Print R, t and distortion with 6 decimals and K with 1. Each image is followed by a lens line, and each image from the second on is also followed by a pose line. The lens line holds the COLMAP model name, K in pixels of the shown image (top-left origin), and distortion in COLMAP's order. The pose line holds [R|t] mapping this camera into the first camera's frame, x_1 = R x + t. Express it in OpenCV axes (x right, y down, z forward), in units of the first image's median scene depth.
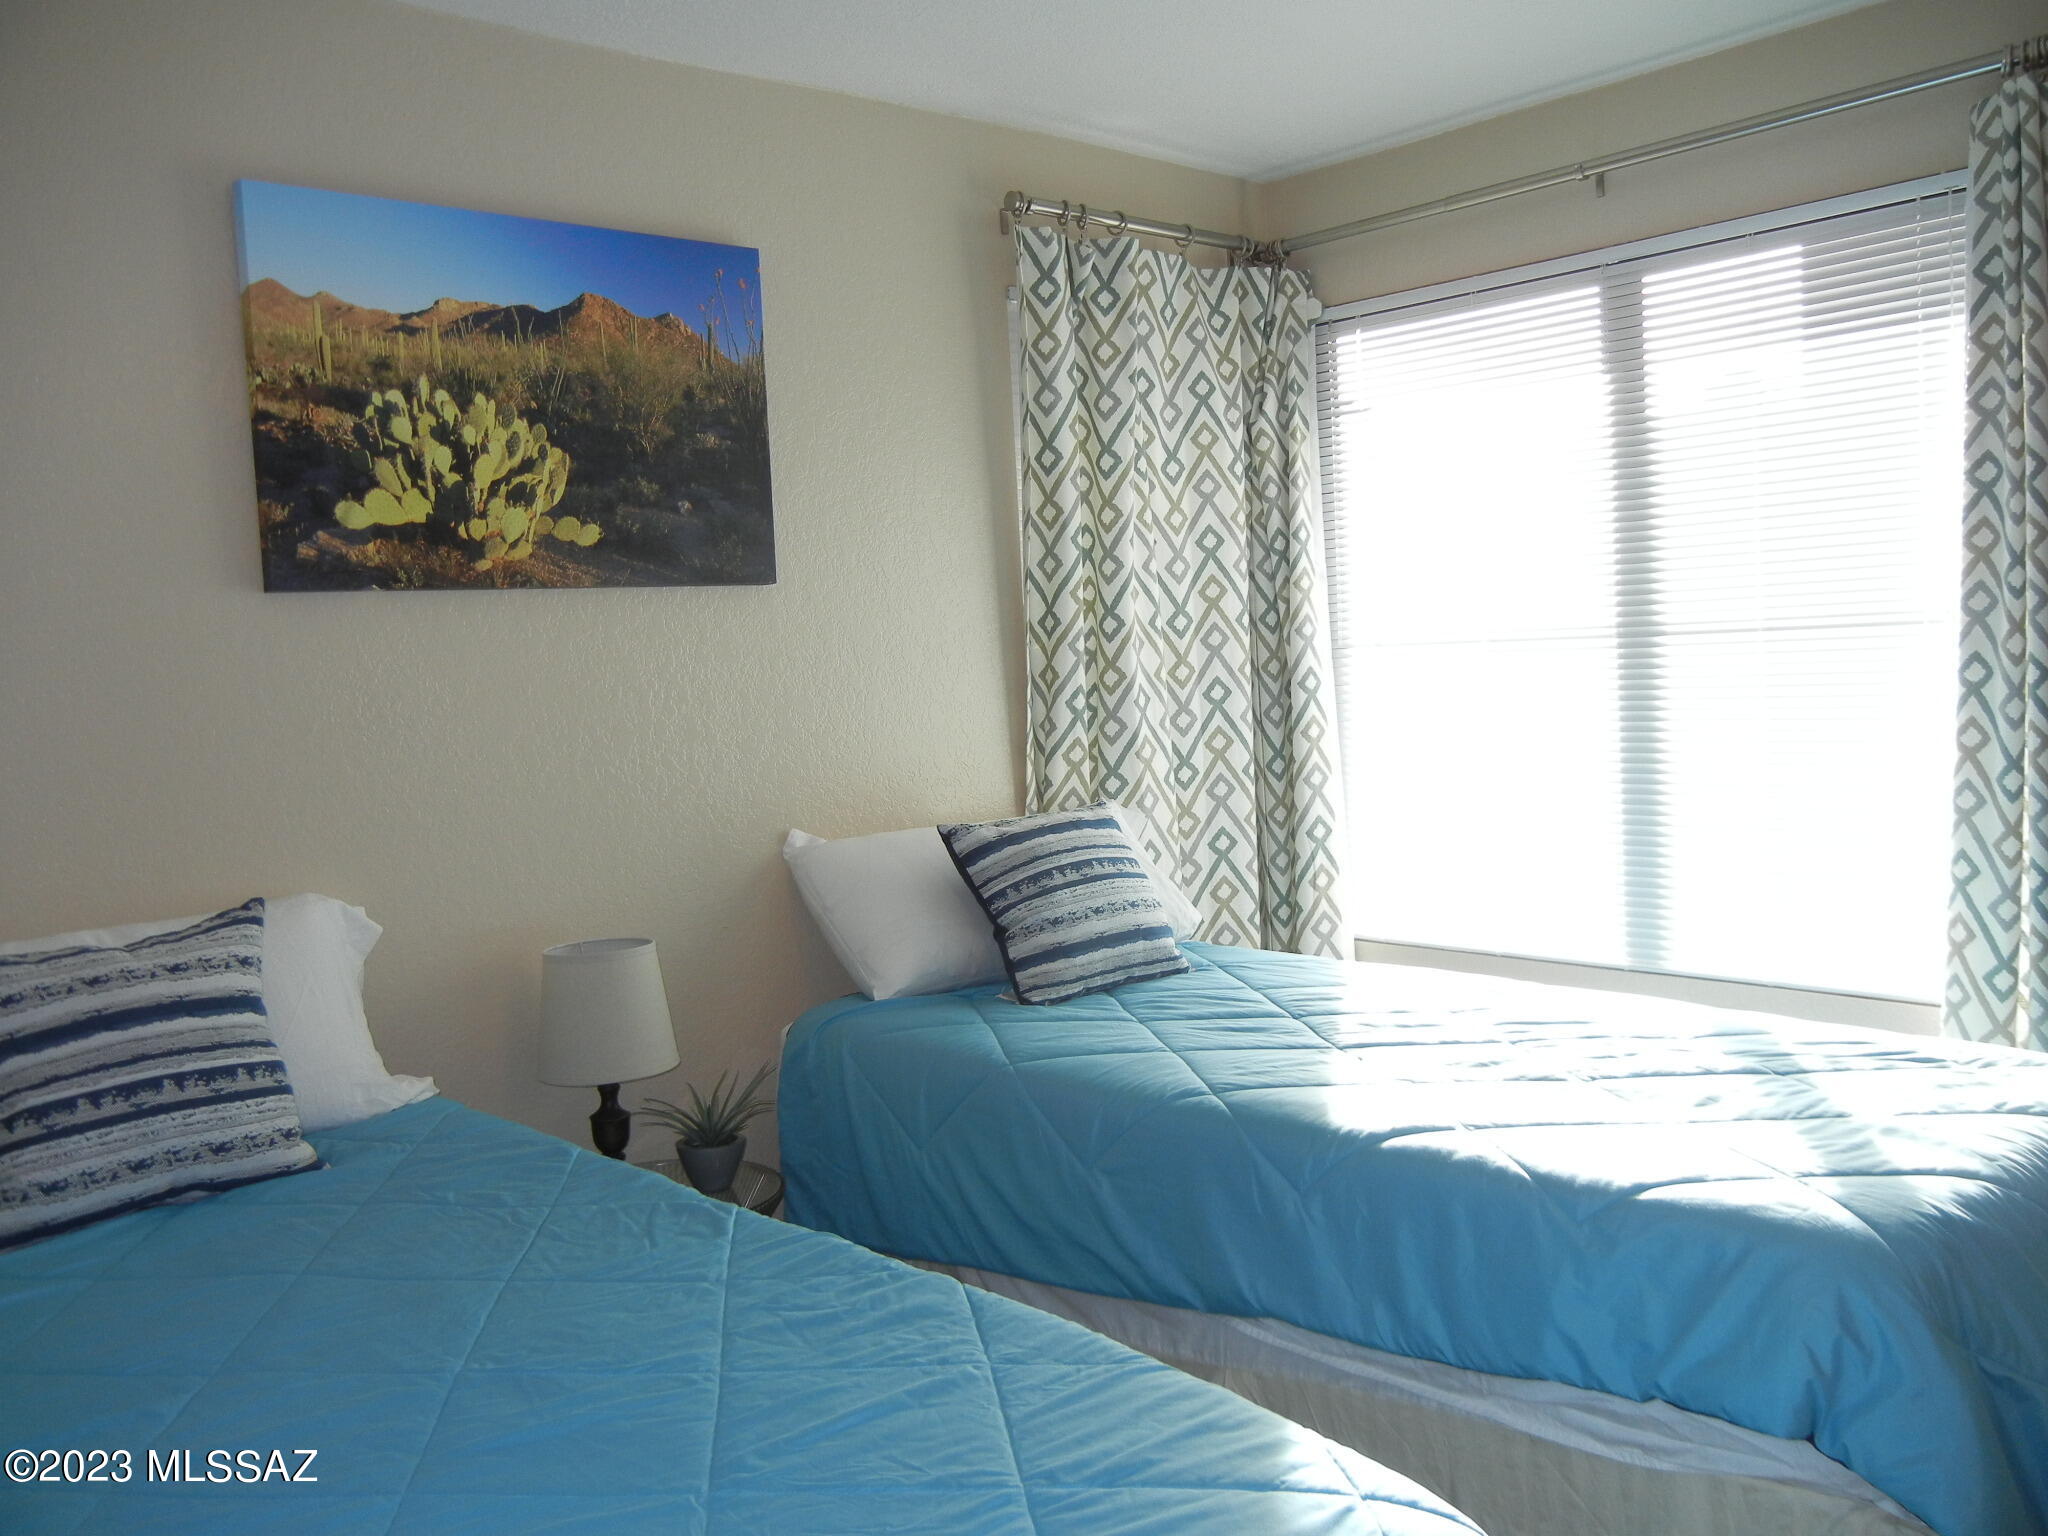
lens RADIAL K [[1736.0, 0, 1028.8], [0, 1736.0, 762.8], [0, 0, 1]] dist [-0.010351, 0.016178]
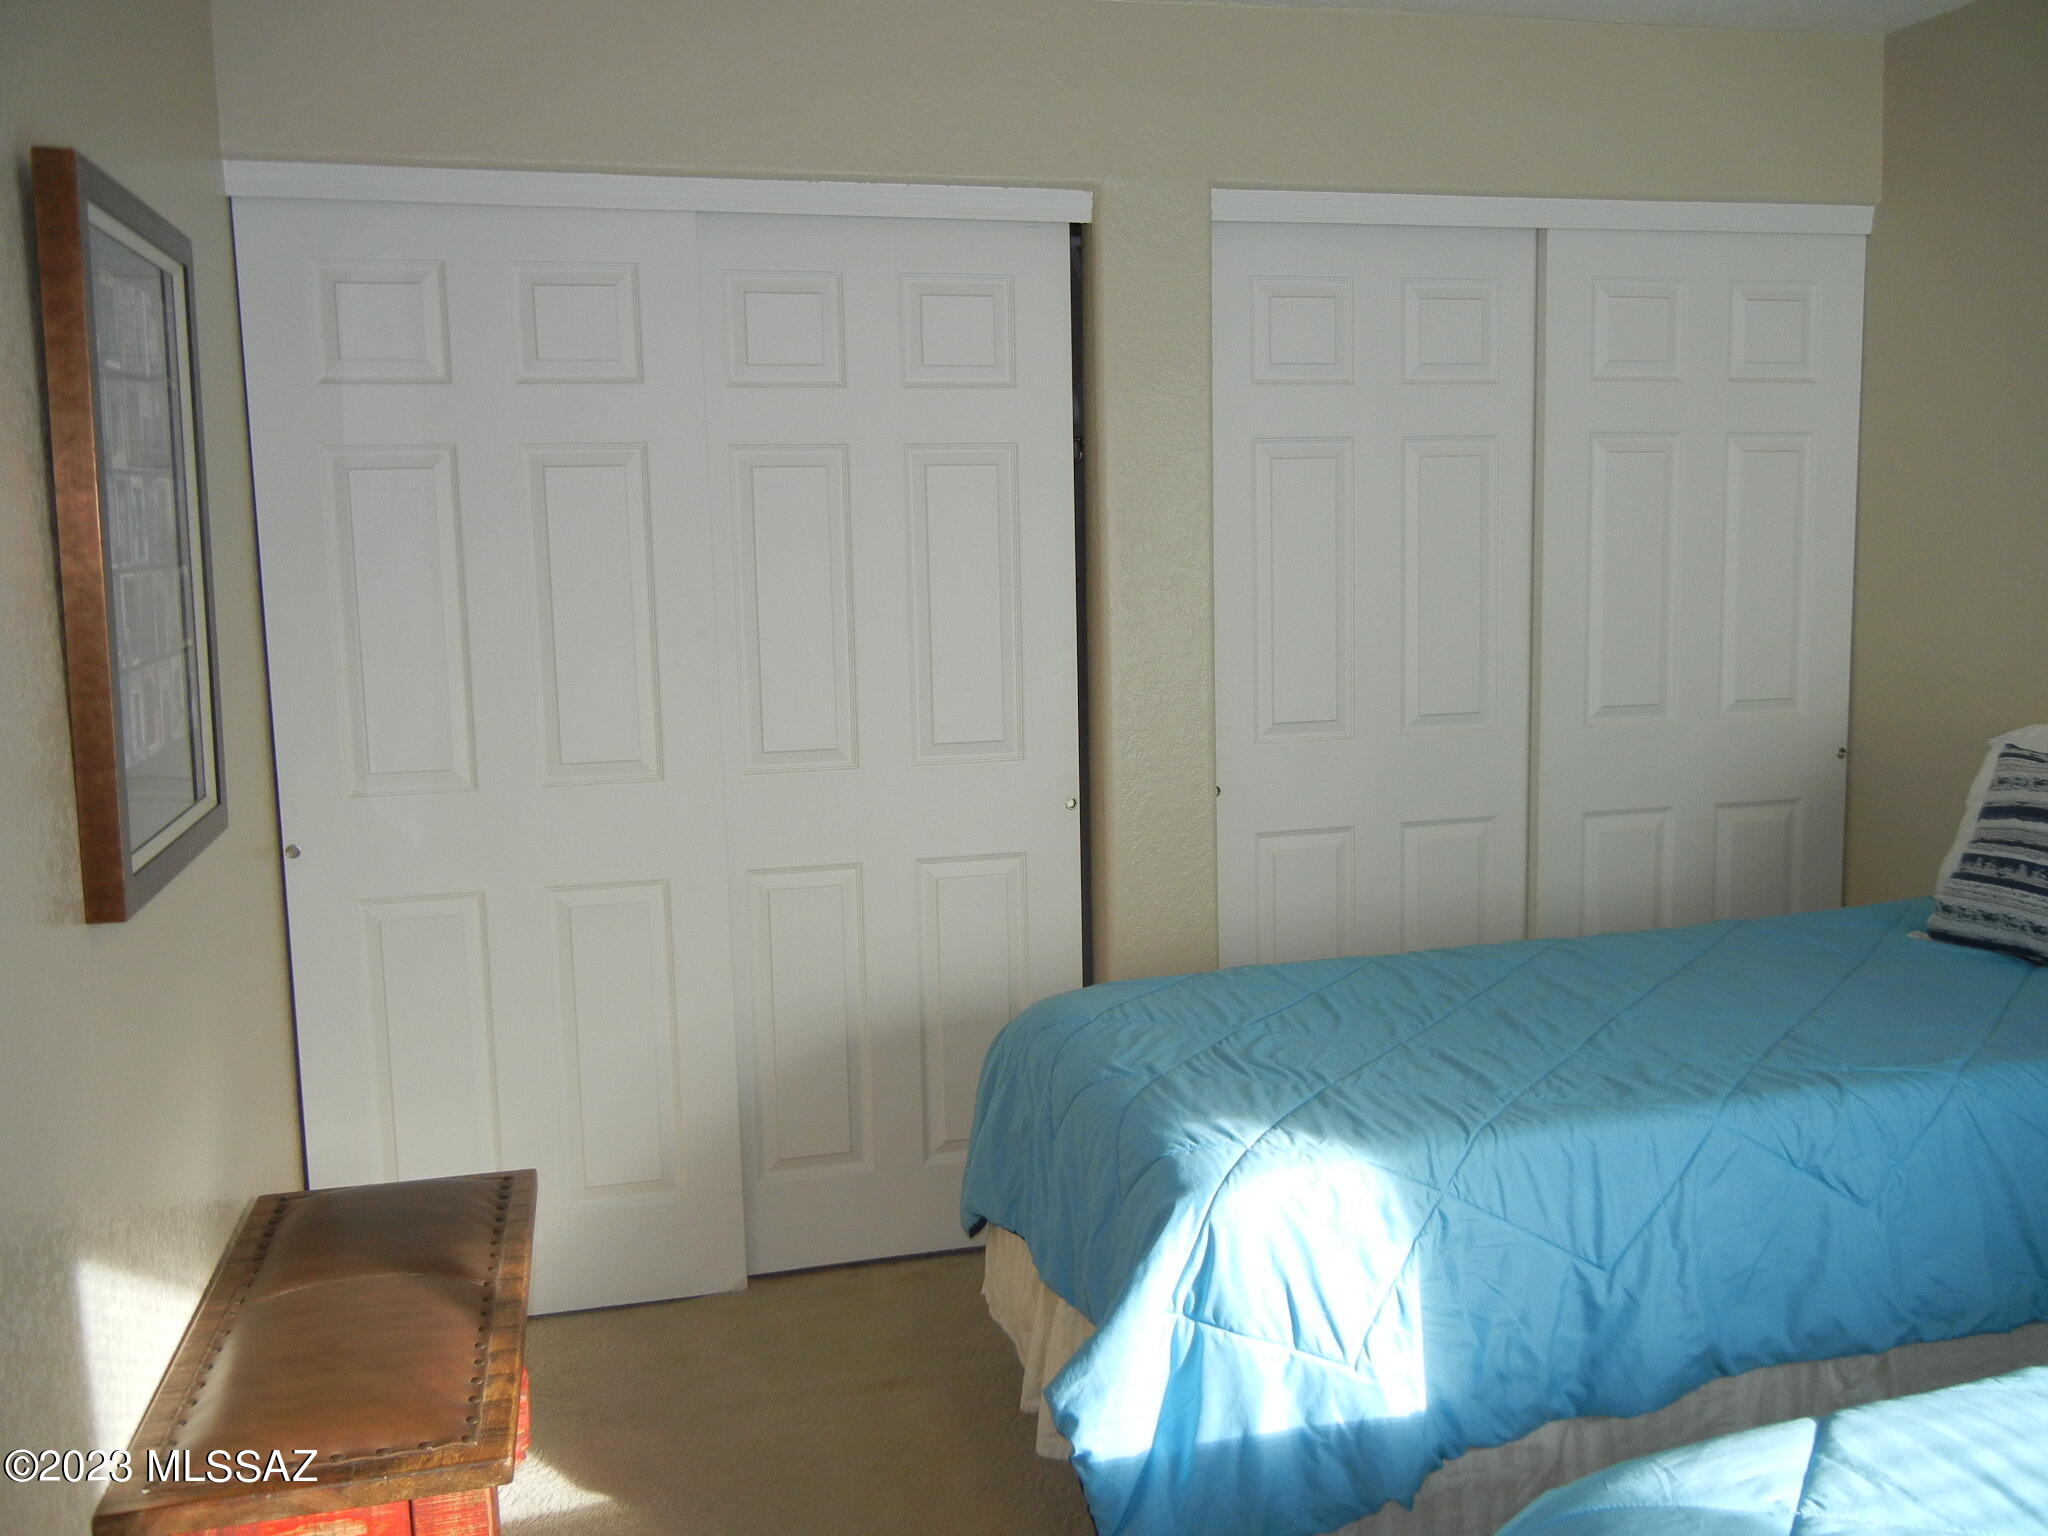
lens RADIAL K [[1736.0, 0, 1028.8], [0, 1736.0, 762.8], [0, 0, 1]] dist [-0.010351, 0.016178]
pose [[-0.451310, 0.169874, -0.876049, 0.991889], [-0.016369, 0.979973, 0.198458, -0.142128], [0.892217, 0.103907, -0.439491, 0.914670]]
